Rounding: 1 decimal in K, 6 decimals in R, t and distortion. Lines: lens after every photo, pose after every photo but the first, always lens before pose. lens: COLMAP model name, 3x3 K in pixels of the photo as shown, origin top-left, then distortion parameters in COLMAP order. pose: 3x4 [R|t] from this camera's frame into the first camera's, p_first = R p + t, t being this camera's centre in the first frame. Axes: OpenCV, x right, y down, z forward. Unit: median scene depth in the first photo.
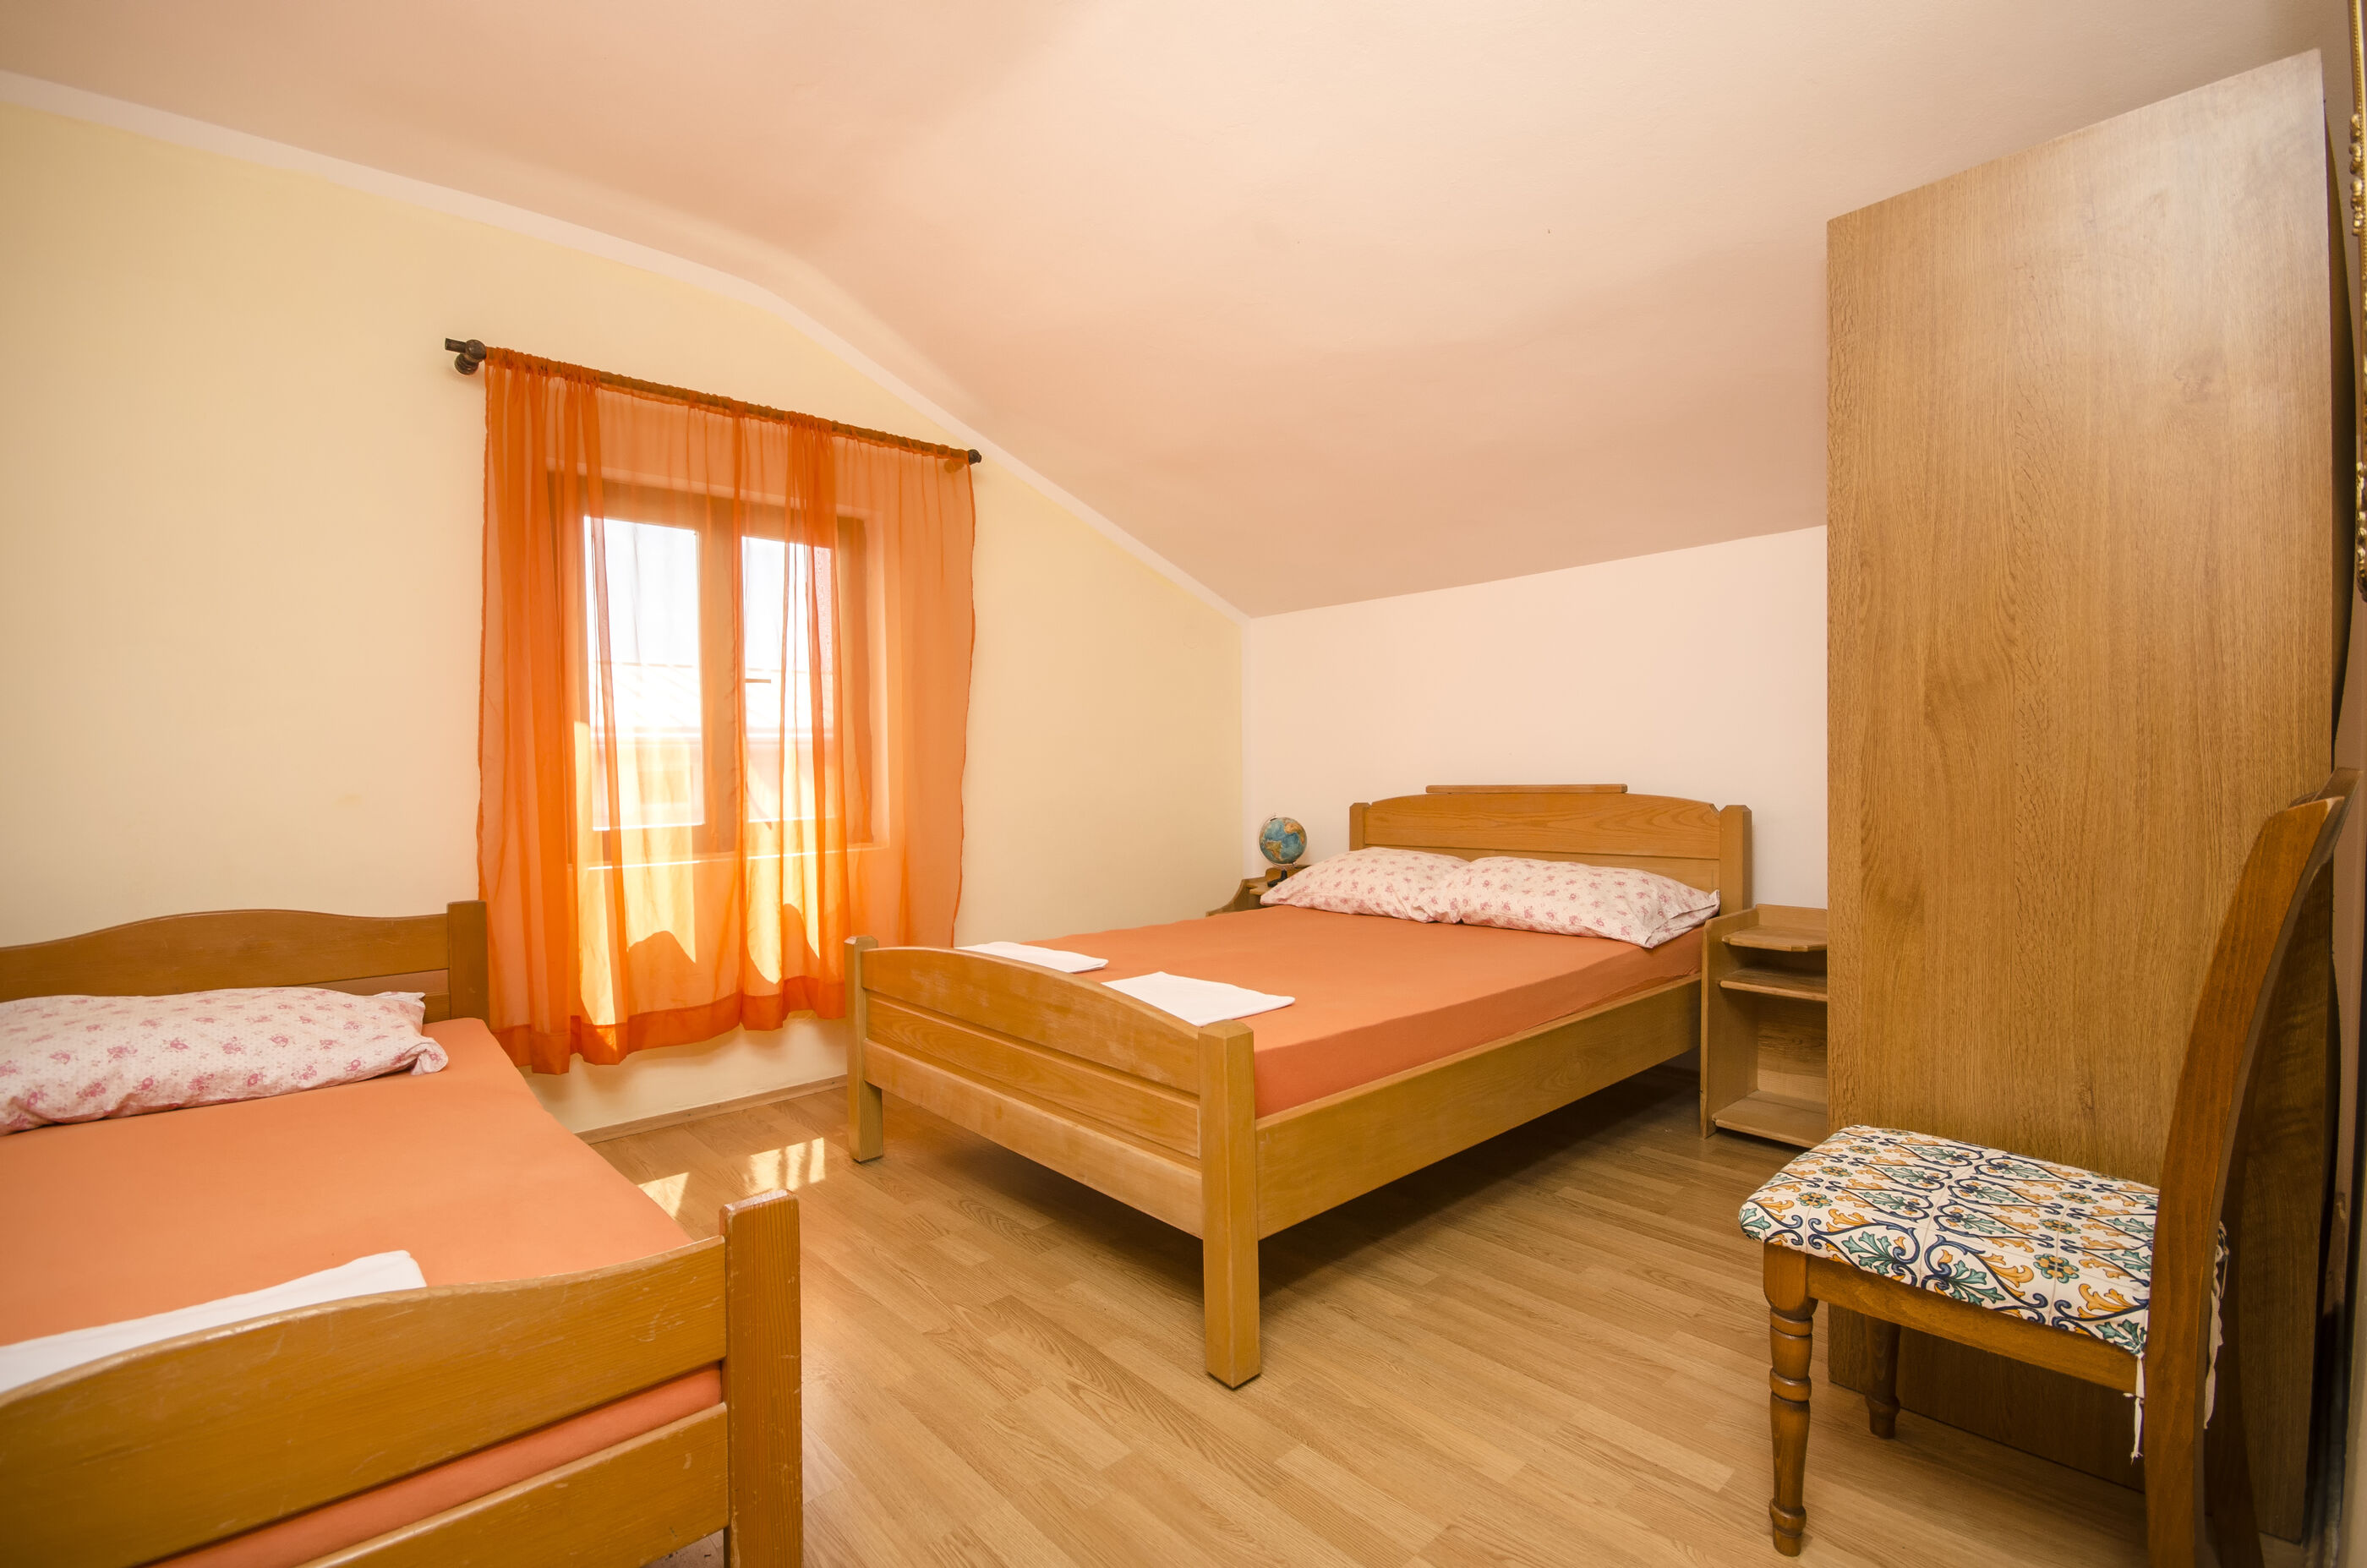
lens RADIAL K [[1056.5, 0, 1183.5], [0, 1056.5, 784.0], [0, 0, 1]] dist [-0.001545, -0.010917]
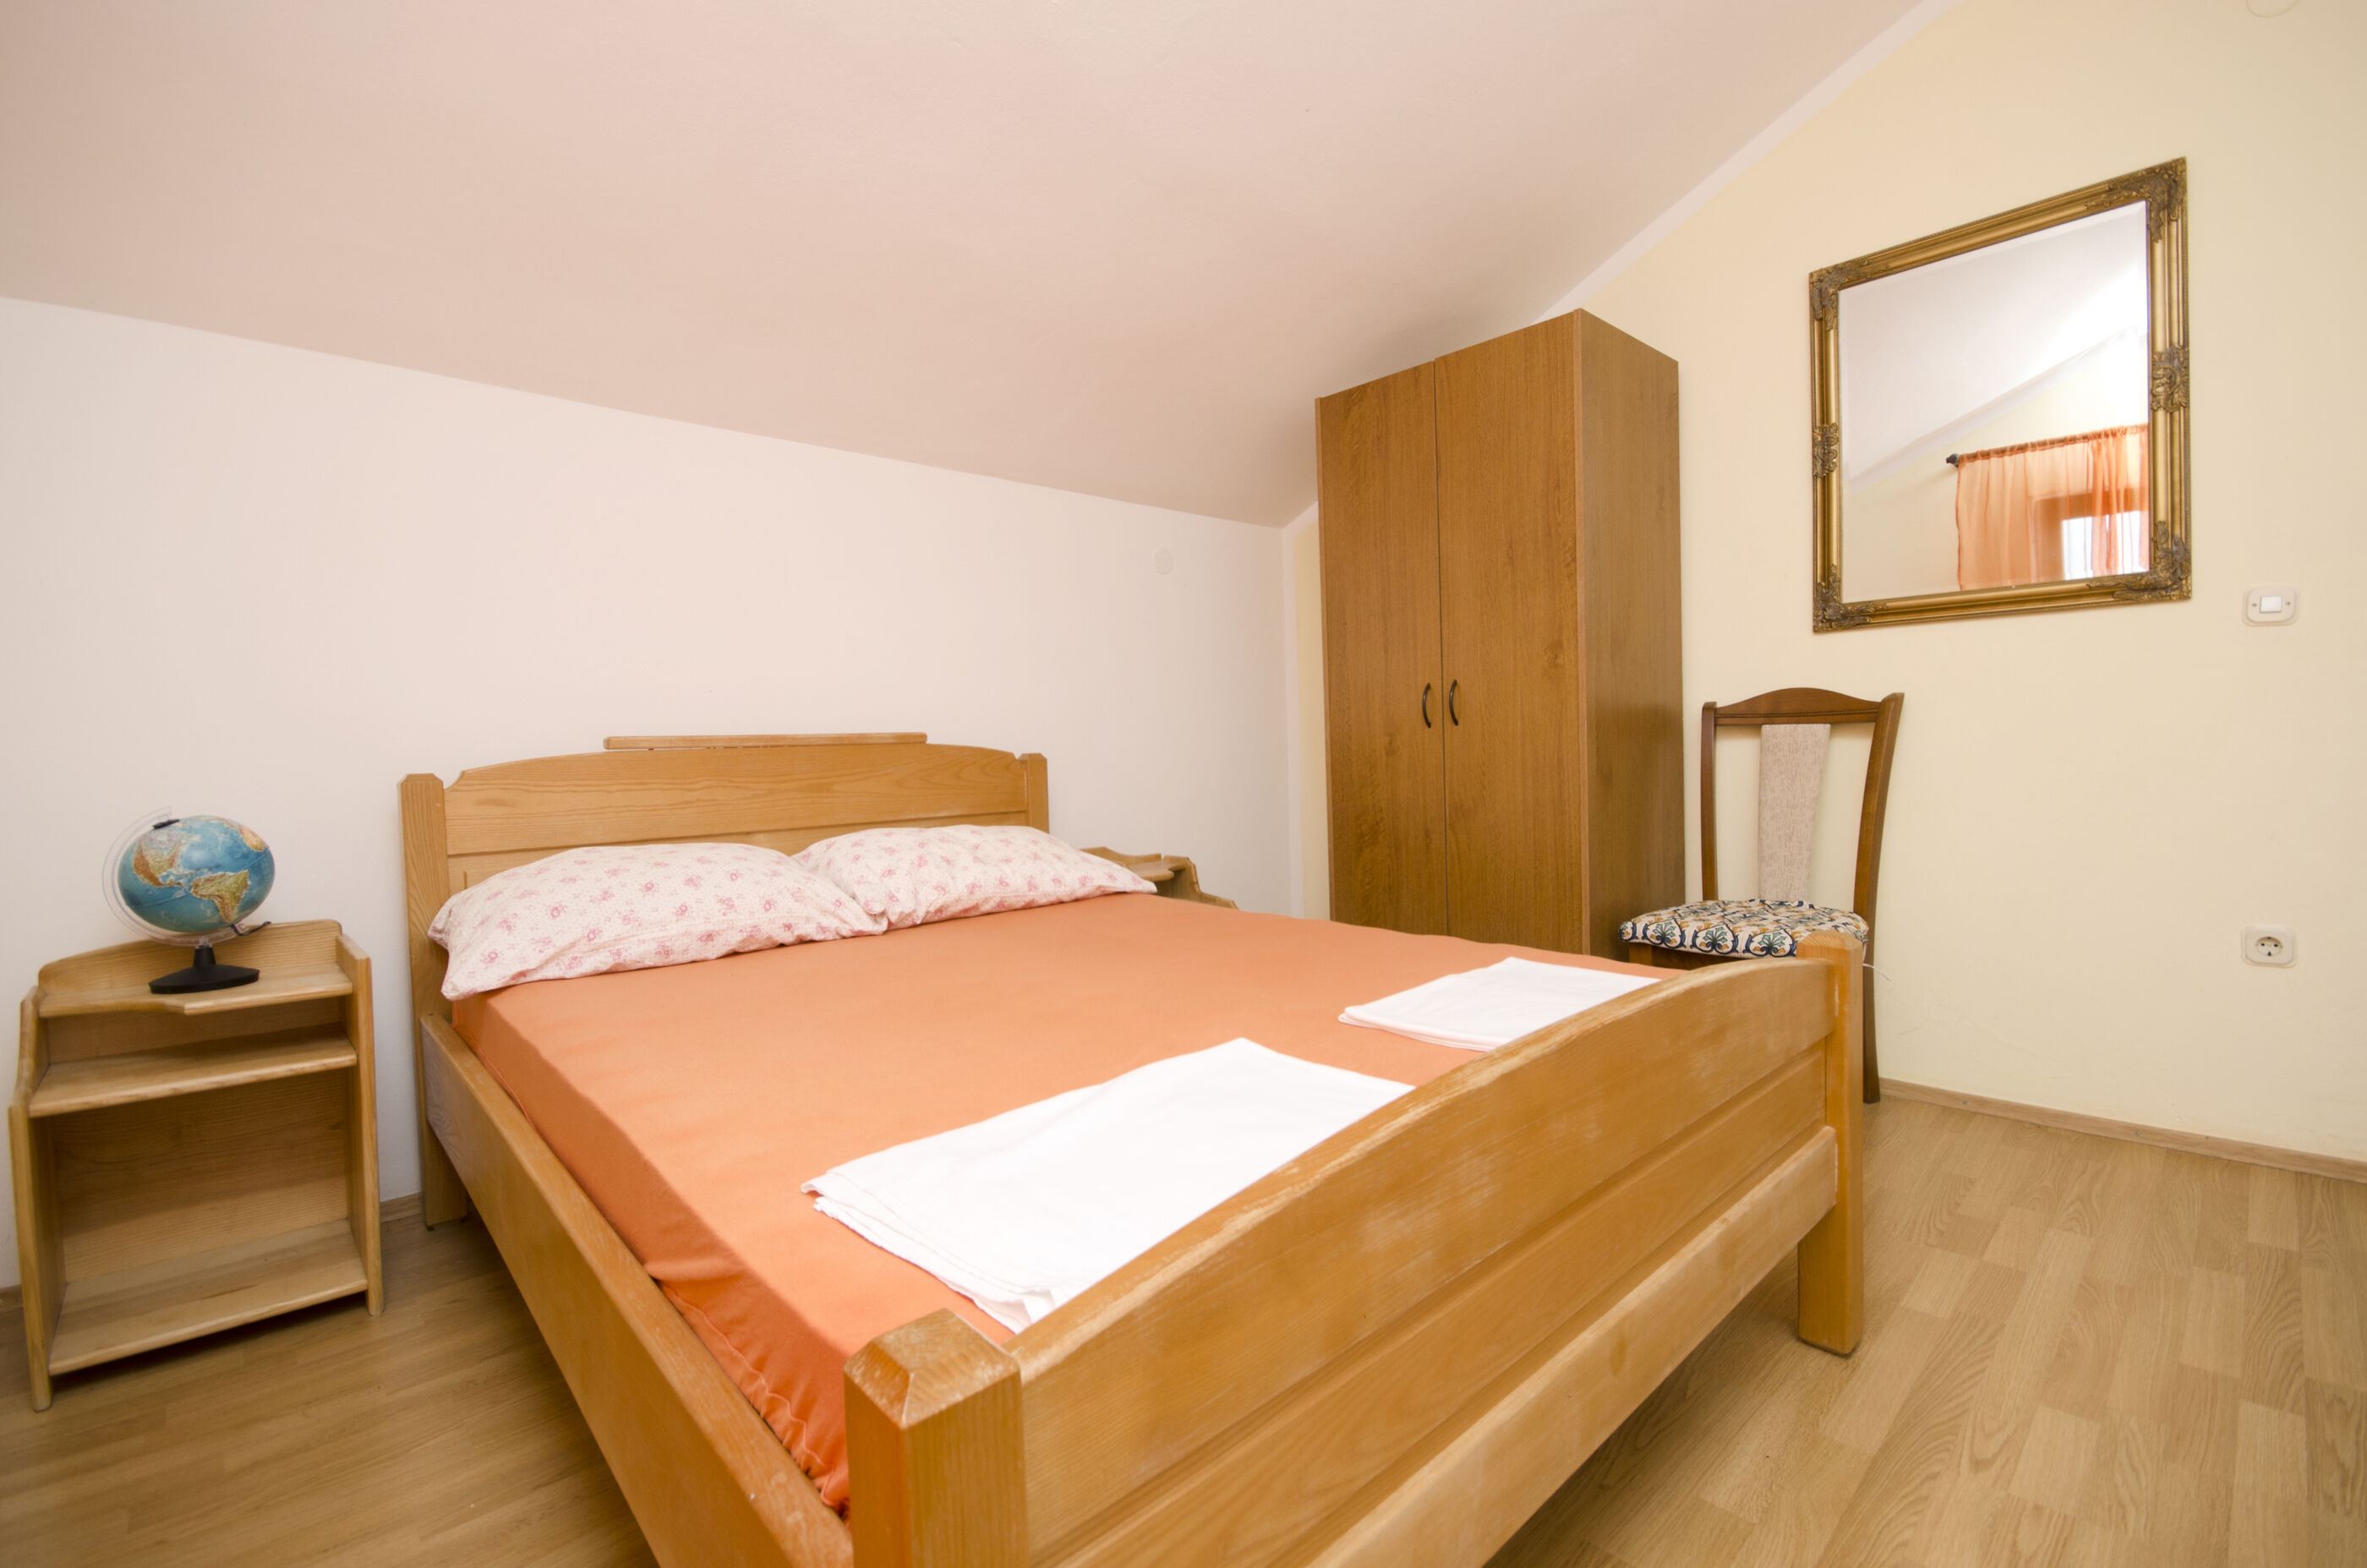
lens RADIAL K [[1056.5, 0, 1183.5], [0, 1056.5, 784.0], [0, 0, 1]] dist [-0.001545, -0.010917]
pose [[-0.033942, -0.016376, 0.999290, -0.426203], [0.035952, 0.999199, 0.017596, 0.033590], [-0.998777, 0.036523, -0.033326, 0.826542]]
